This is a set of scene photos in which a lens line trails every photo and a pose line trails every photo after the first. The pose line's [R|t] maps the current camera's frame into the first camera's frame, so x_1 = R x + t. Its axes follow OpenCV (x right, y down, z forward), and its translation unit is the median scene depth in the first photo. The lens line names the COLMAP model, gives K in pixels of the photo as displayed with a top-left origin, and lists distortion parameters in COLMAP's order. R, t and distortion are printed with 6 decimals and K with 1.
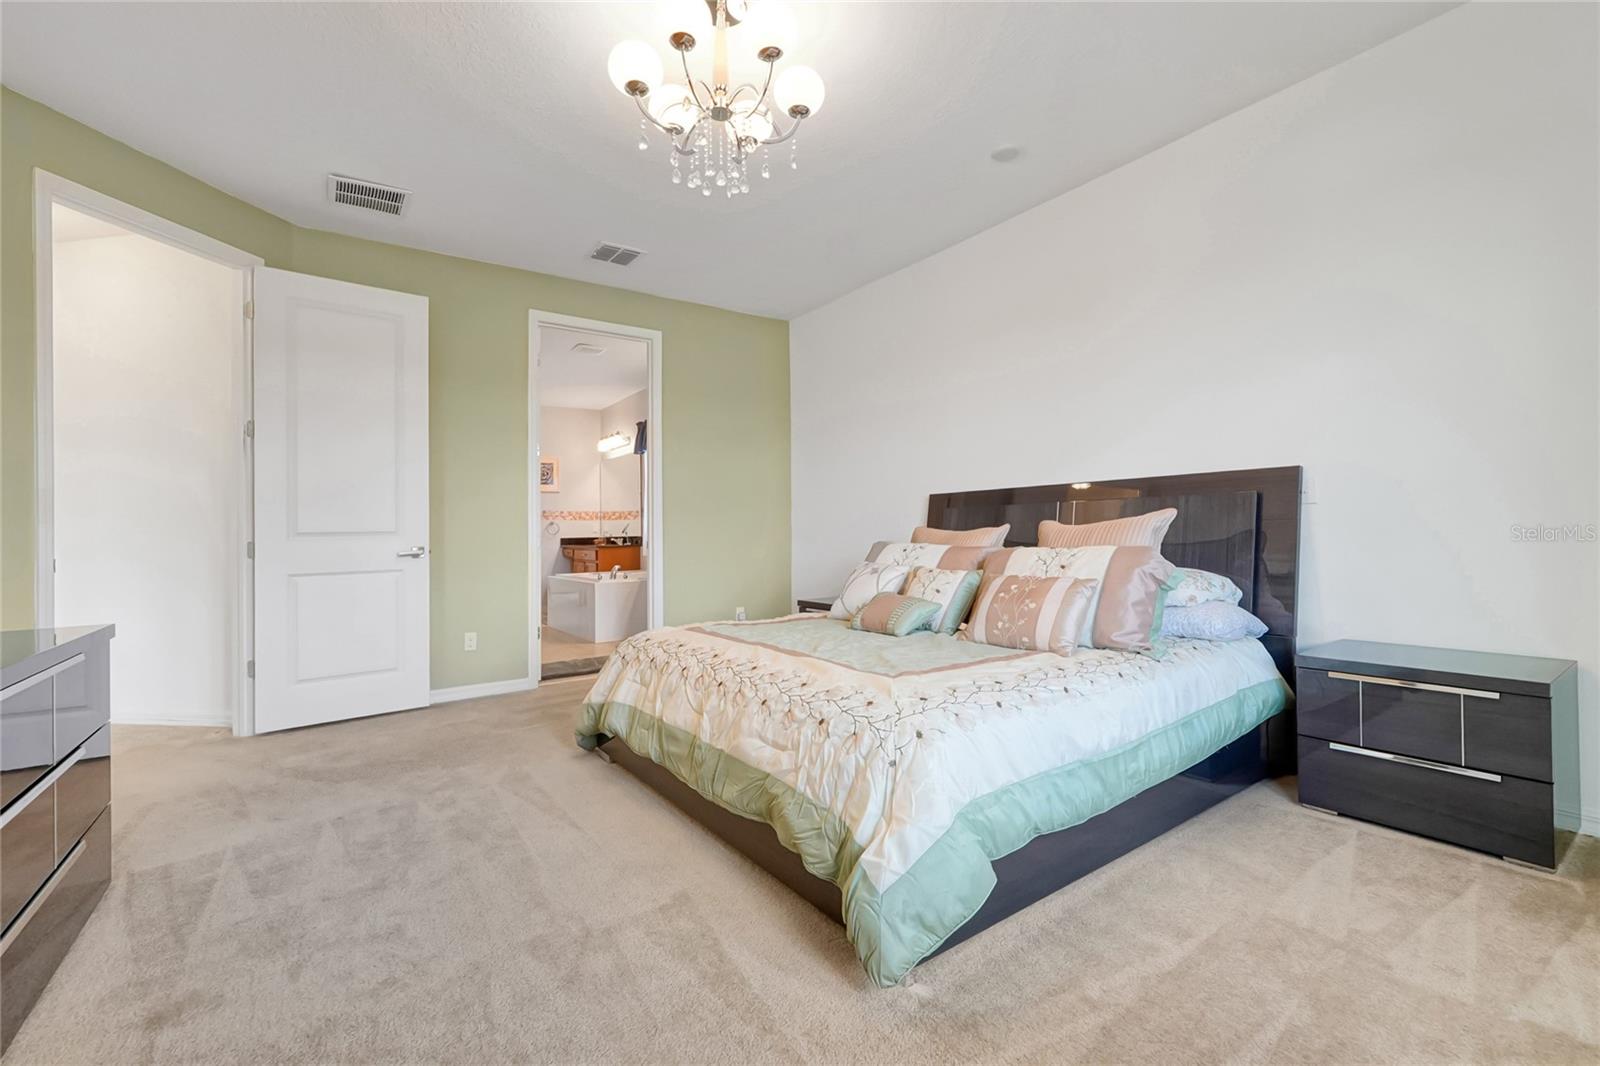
lens RADIAL K [[677.0, 0, 814.7], [0, 677.0, 528.4], [0, 0, 1]] dist [0.002265, -0.000044]
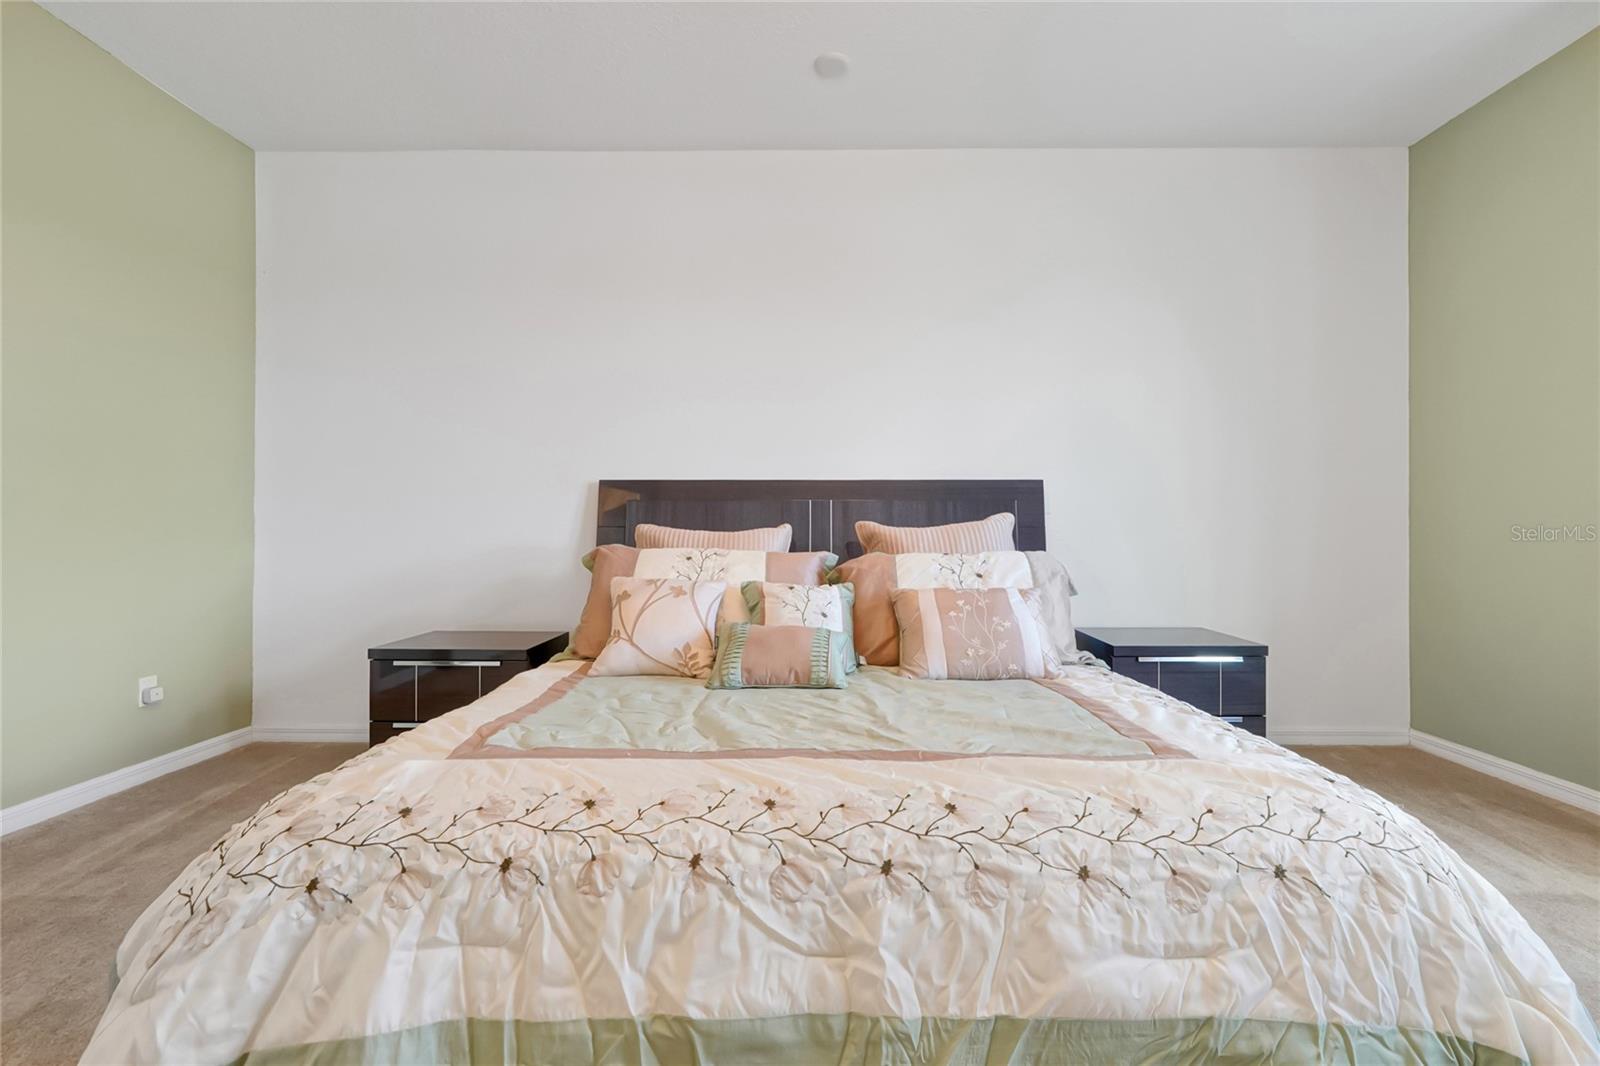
lens RADIAL K [[677.0, 0, 802.0], [0, 677.0, 525.6], [0, 0, 1]] dist [0.002265, -0.000044]
pose [[0.597805, 0.022293, 0.801331, -0.480608], [-0.014676, 0.999750, -0.016865, 0.012077], [-0.801507, -0.001678, 0.597983, 0.698328]]
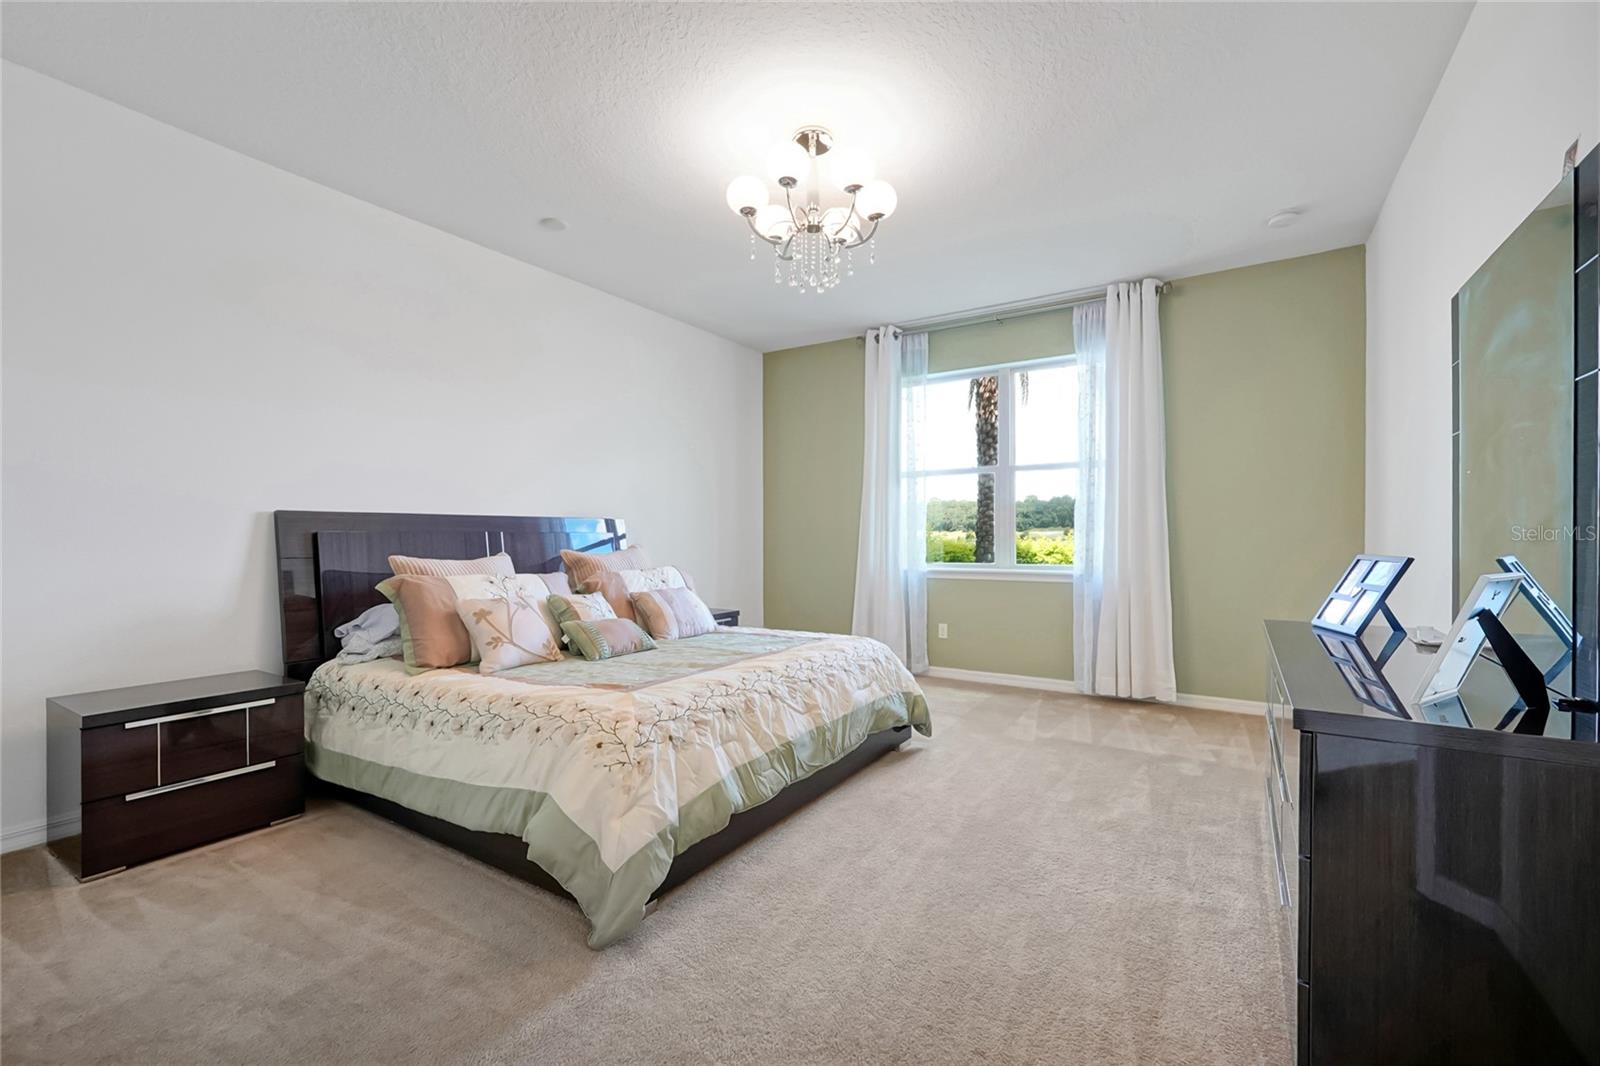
lens RADIAL K [[677.0, 0, 809.7], [0, 677.0, 541.5], [0, 0, 1]] dist [0.002265, -0.000044]
pose [[-0.373105, 0.013588, 0.927690, -1.164931], [0.005095, 0.999908, -0.012597, -0.010133], [-0.927775, 0.000026, -0.373140, 1.314640]]
